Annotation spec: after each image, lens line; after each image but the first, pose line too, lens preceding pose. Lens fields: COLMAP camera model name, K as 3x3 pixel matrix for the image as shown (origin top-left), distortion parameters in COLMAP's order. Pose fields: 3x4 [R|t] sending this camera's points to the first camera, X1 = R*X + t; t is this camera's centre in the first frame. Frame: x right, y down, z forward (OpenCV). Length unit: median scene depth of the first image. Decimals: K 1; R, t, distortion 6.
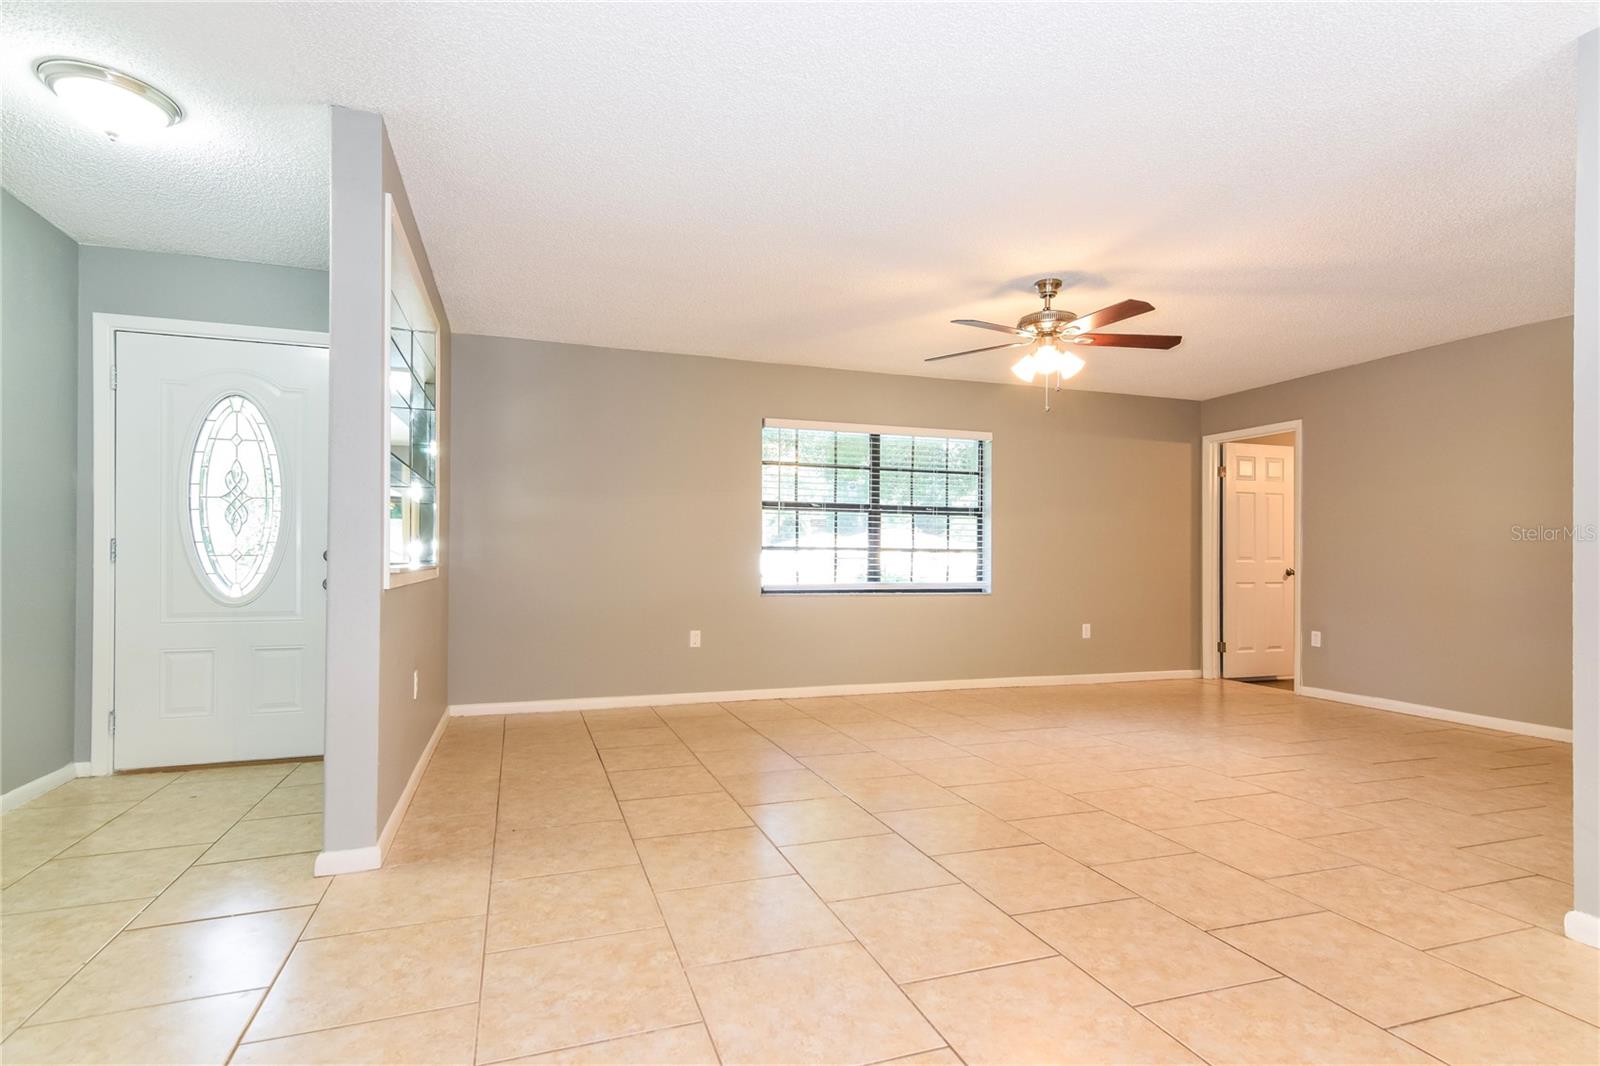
lens RADIAL K [[783.5, 0, 810.2], [0, 783.5, 549.6], [0, 0, 1]] dist [0.017489, -0.011888]
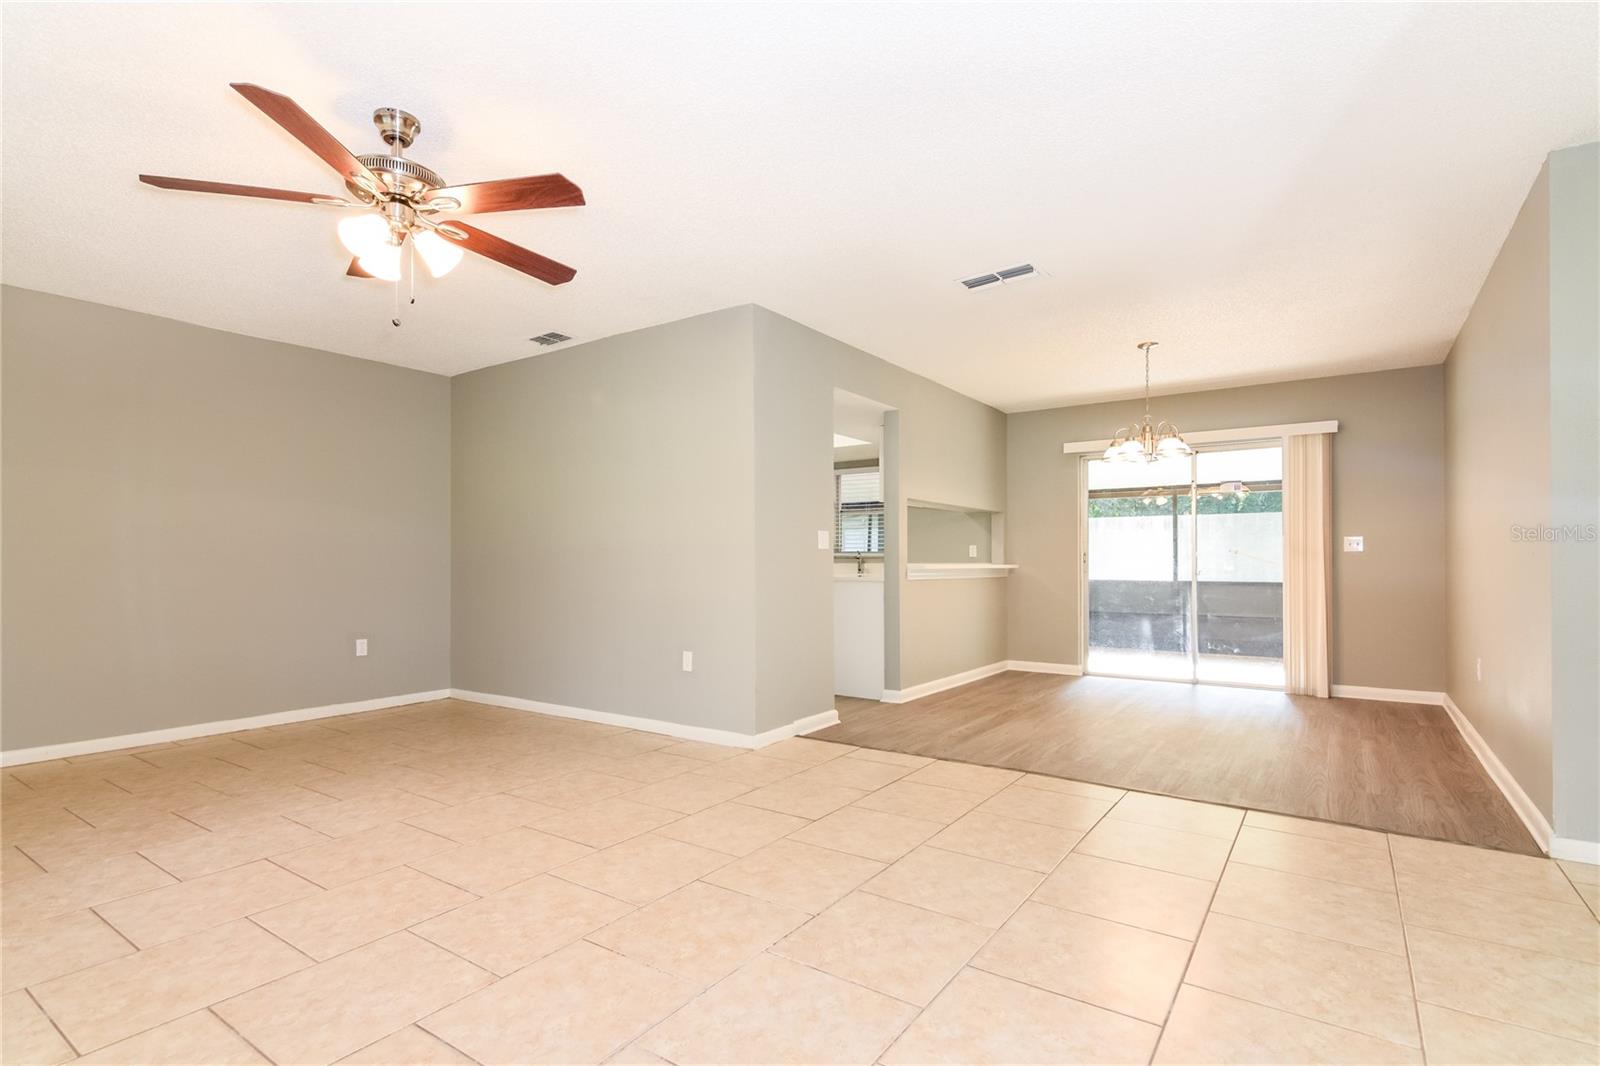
lens RADIAL K [[798.0, 0, 808.2], [0, 798.0, 557.4], [0, 0, 1]] dist [0.014910, -0.017094]
pose [[-0.589882, -0.001199, 0.807489, -0.599465], [-0.009699, 0.999937, -0.005600, 0.015624], [-0.807431, -0.011135, -0.589857, 1.696679]]
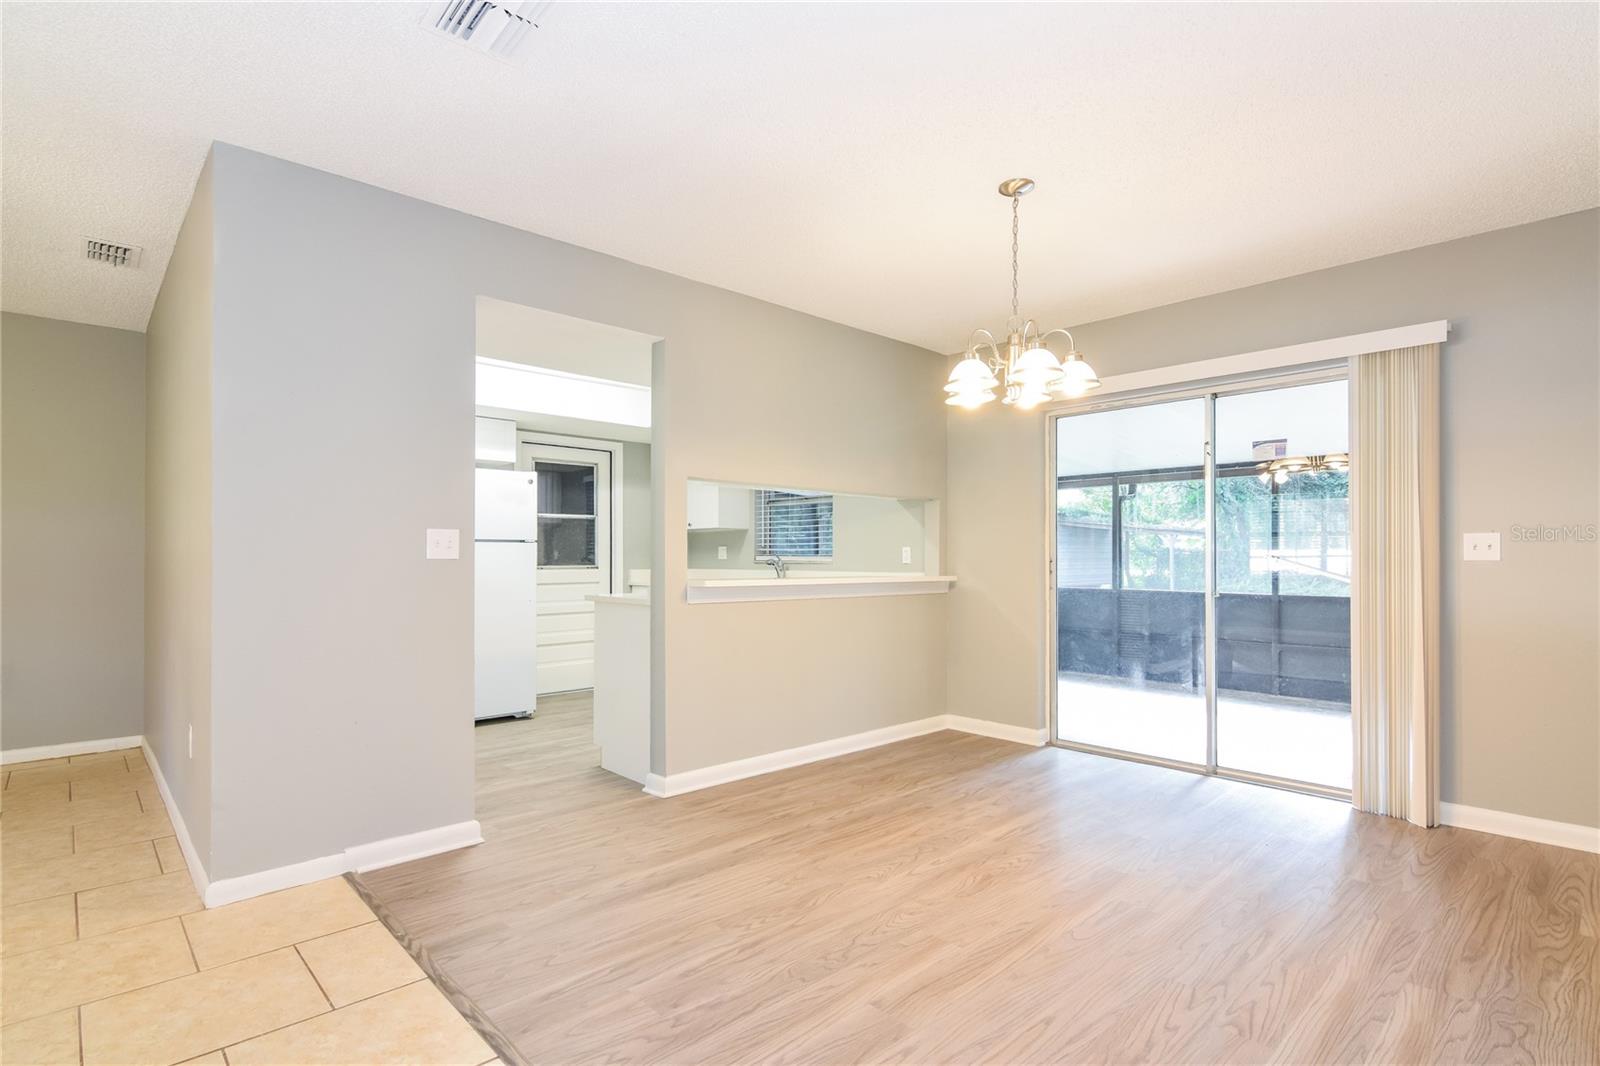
lens RADIAL K [[812.4, 0, 806.6], [0, 812.4, 556.9], [0, 0, 1]] dist [-0.006026, -0.001803]
pose [[-0.413166, -0.006182, 0.910635, -0.383054], [-0.010766, 0.999940, 0.001904, -0.025695], [-0.910592, -0.009017, -0.413208, 0.573868]]
